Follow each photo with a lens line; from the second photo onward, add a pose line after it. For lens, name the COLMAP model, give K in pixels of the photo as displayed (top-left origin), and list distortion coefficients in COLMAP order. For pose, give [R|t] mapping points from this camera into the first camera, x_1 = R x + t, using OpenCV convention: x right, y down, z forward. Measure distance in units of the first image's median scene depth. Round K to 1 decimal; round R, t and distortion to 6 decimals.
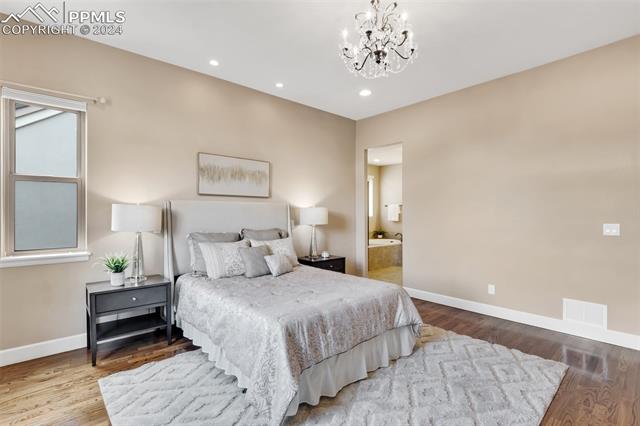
lens RADIAL K [[295.5, 0, 312.6], [0, 295.5, 213.9], [0, 0, 1]] dist [-0.011138, 0.000150]
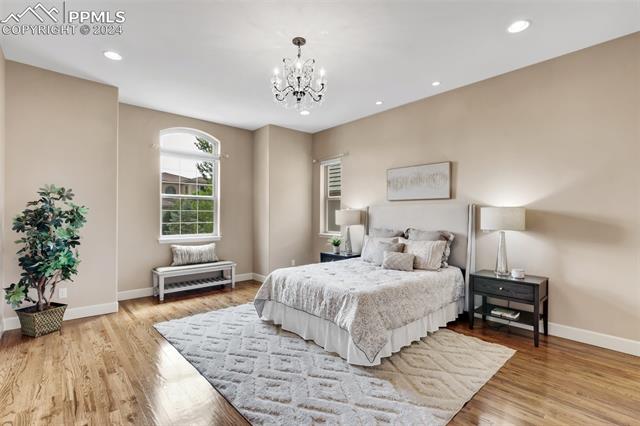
lens RADIAL K [[295.5, 0, 312.6], [0, 295.5, 213.9], [0, 0, 1]] dist [-0.011138, 0.000150]
pose [[-0.007810, -0.006015, -0.999951, 0.906812], [-0.000975, 0.999981, -0.006007, 0.000931], [0.999969, 0.000928, -0.007816, 0.630383]]
